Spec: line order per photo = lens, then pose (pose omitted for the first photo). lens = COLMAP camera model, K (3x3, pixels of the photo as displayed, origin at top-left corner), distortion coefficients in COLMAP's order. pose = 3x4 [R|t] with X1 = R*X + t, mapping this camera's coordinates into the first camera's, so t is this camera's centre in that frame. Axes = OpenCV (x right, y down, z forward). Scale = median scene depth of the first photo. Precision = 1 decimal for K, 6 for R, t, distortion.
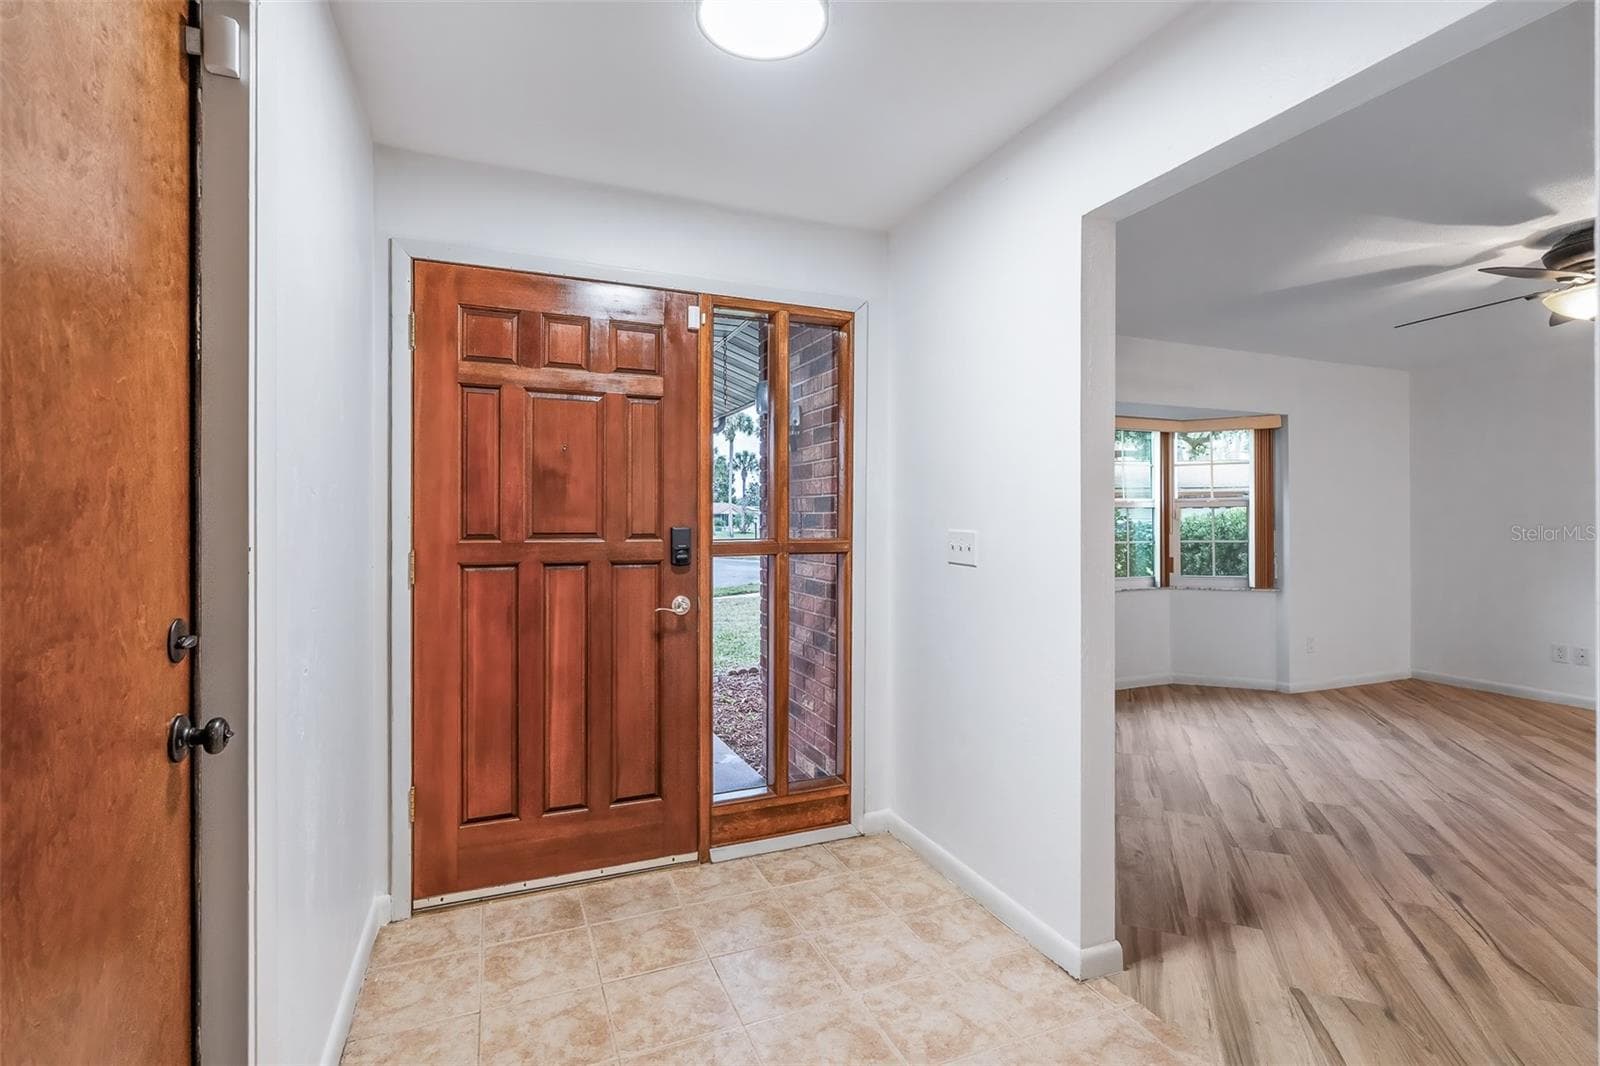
lens RADIAL K [[729.8, 0, 801.6], [0, 729.8, 529.1], [0, 0, 1]] dist [-0.003319, 0.000306]
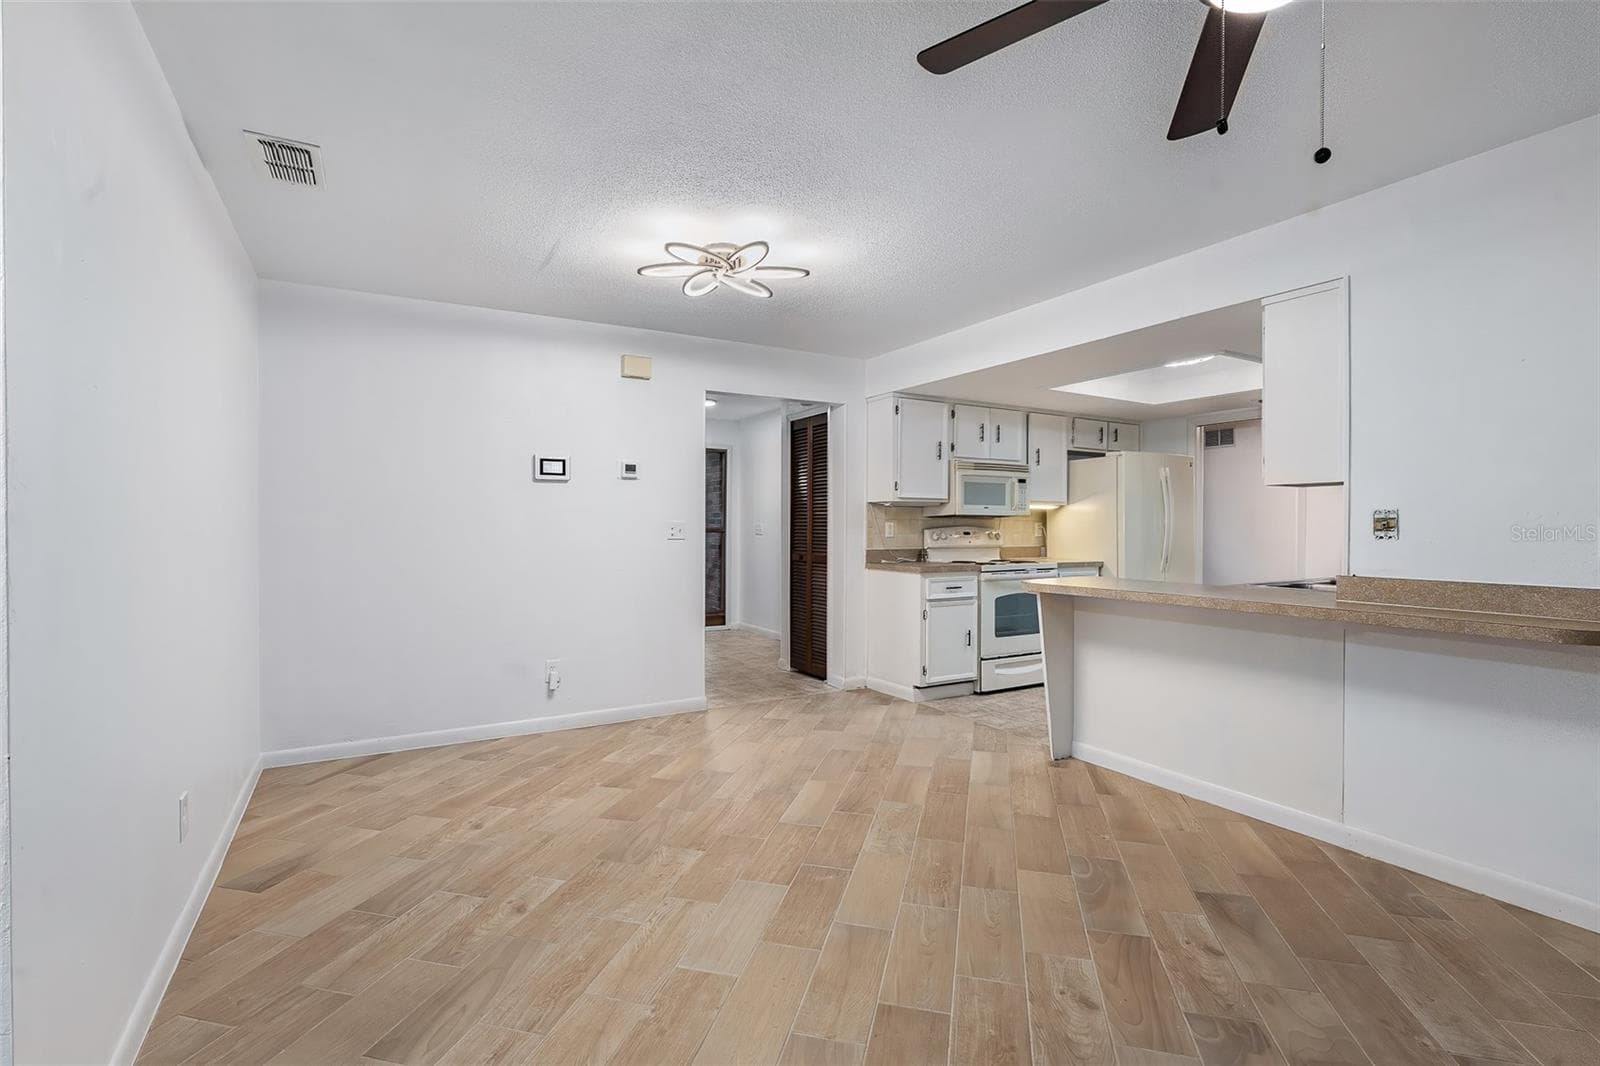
lens RADIAL K [[729.8, 0, 806.5], [0, 729.8, 524.0], [0, 0, 1]] dist [-0.003319, 0.000306]
pose [[0.987129, 0.004398, 0.159865, -0.082510], [-0.004211, 0.999990, -0.001511, 0.000040], [-0.159870, 0.000819, 0.987138, -1.947923]]
